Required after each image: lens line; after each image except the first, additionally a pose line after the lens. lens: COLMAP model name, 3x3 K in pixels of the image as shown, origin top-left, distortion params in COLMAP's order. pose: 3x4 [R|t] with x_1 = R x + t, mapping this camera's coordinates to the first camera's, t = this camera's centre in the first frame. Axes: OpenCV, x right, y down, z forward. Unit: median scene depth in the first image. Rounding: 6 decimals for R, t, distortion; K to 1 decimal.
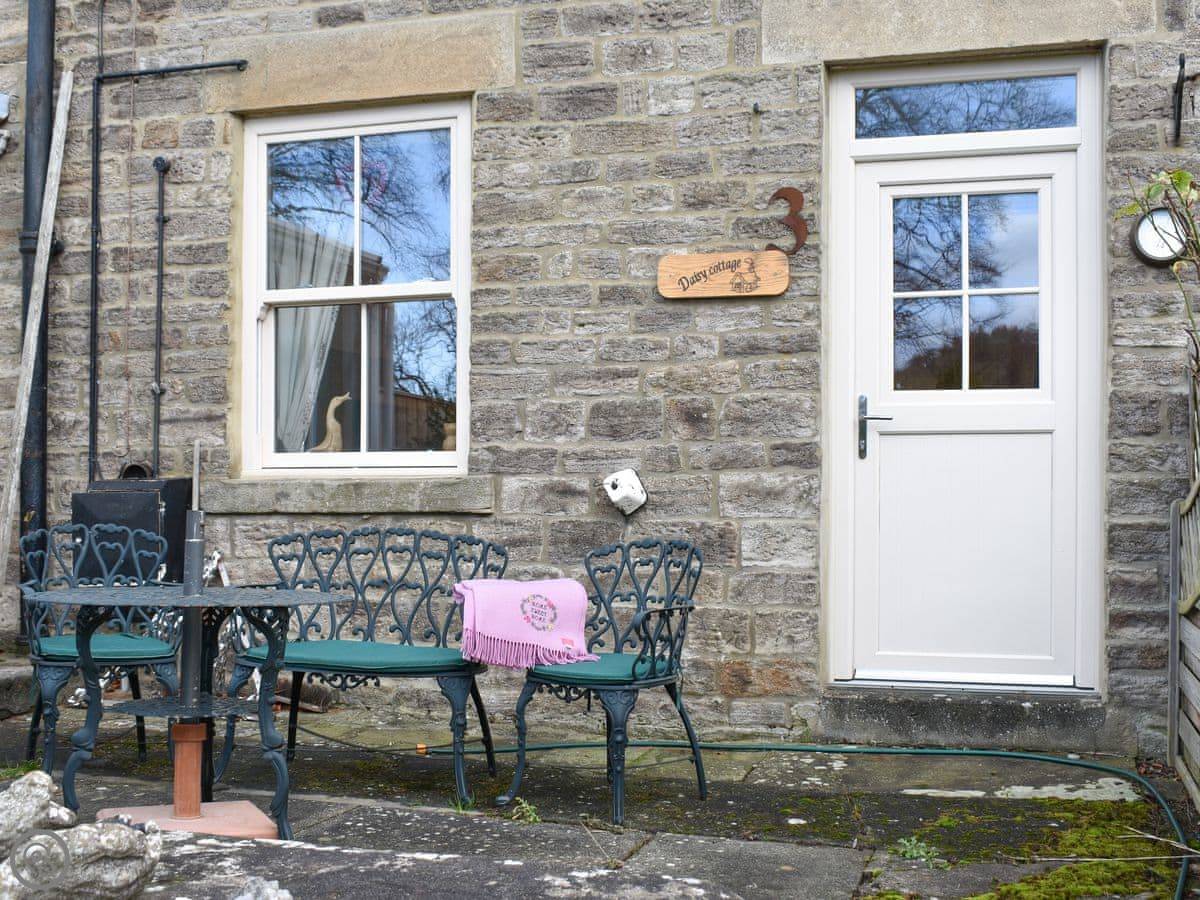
lens RADIAL K [[1557.4, 0, 600.0], [0, 1557.4, 450.0], [0, 0, 1]] dist [-0.090469, 0.007596]
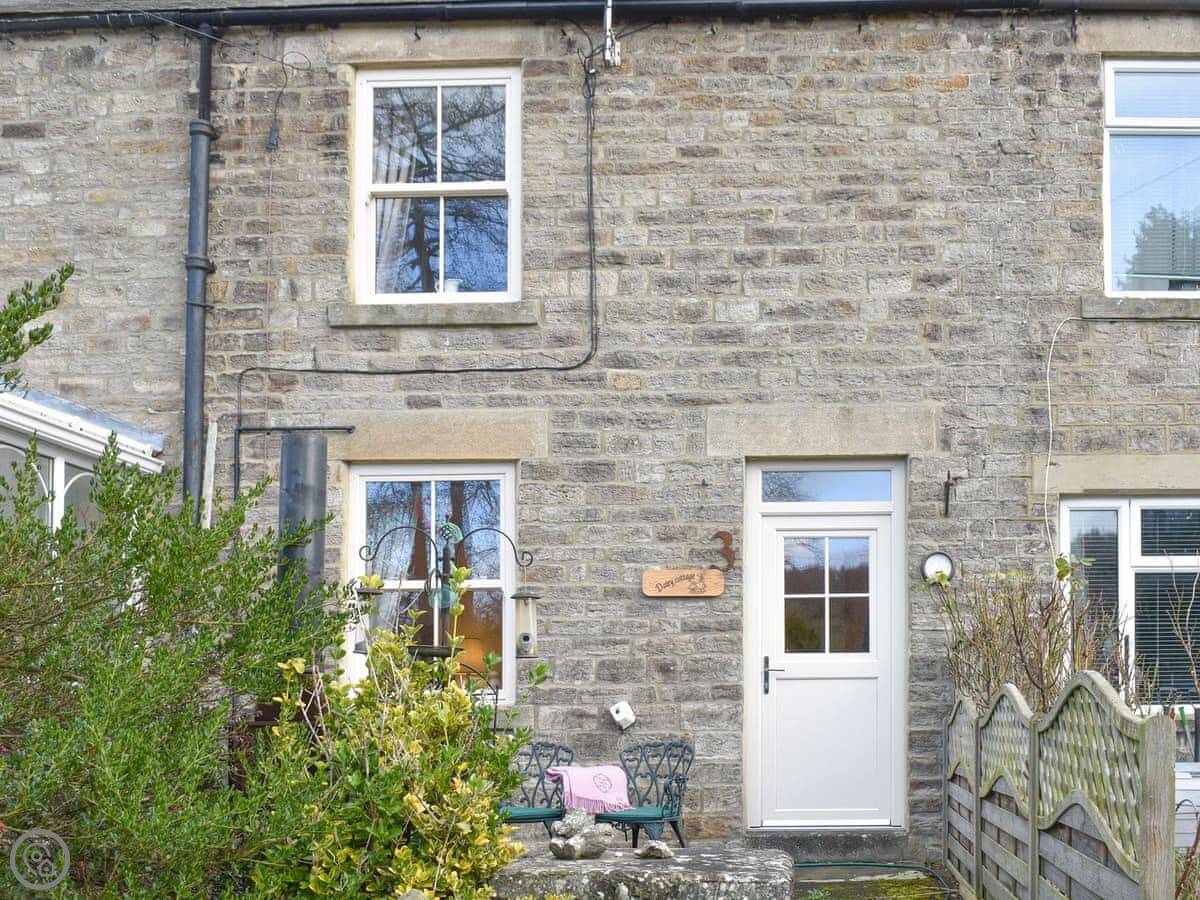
lens RADIAL K [[2782.9, 0, 600.0], [0, 2782.9, 450.0], [0, 0, 1]] dist [-0.262337, -0.192830]
pose [[0.976359, 0.014317, 0.215680, -0.645640], [0.000906, 0.997524, -0.070318, -0.046133], [-0.216153, 0.068851, 0.973929, -1.863342]]
